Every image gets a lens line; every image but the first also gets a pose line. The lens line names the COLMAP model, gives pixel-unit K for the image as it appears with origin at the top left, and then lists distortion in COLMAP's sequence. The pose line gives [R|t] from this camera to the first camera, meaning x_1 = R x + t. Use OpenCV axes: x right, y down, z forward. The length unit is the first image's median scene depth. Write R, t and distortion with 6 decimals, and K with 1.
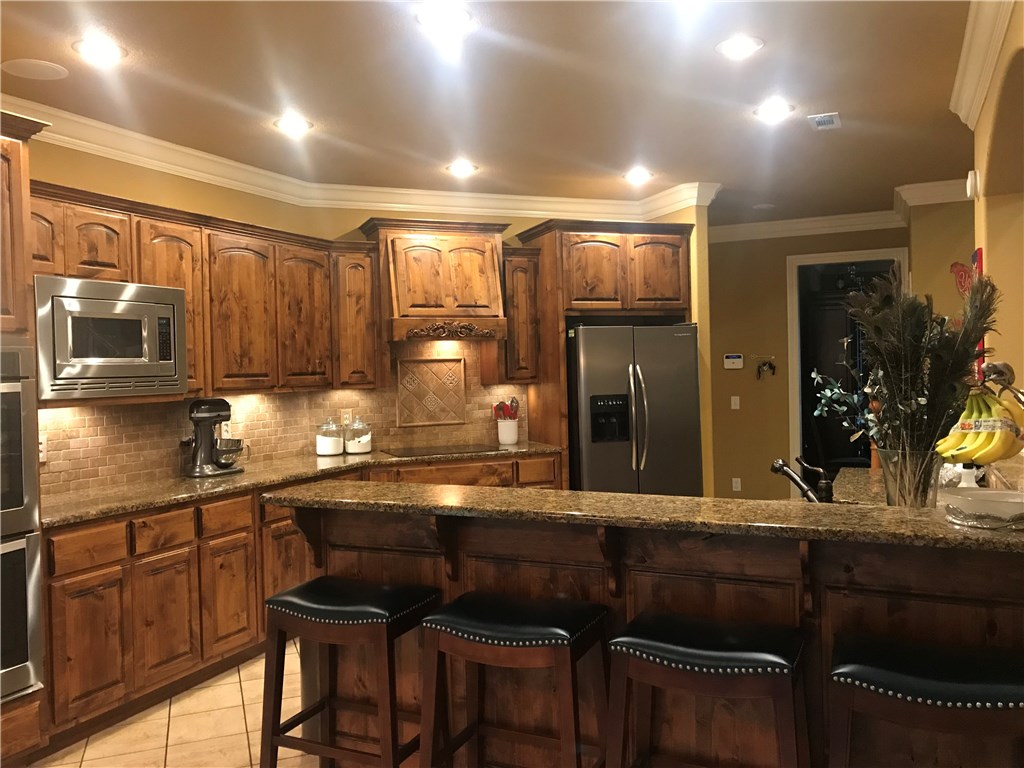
lens RADIAL K [[844.2, 0, 511.9], [0, 844.2, 382.7], [0, 0, 1]] dist [0.000994, -0.005507]
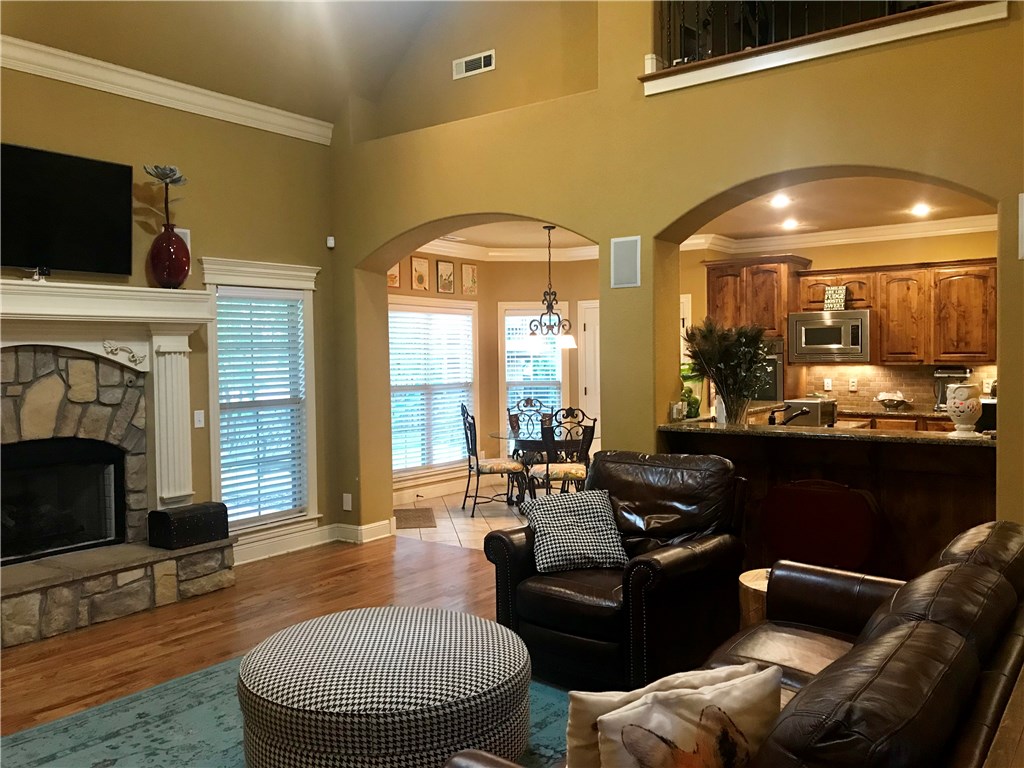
lens RADIAL K [[844.2, 0, 511.6], [0, 844.2, 383.0], [0, 0, 1]] dist [0.000994, -0.005507]
pose [[-0.211383, 0.057923, -0.975685, 1.528214], [-0.001862, 0.998217, 0.059664, -0.048445], [0.977401, 0.014429, -0.210899, 0.513005]]
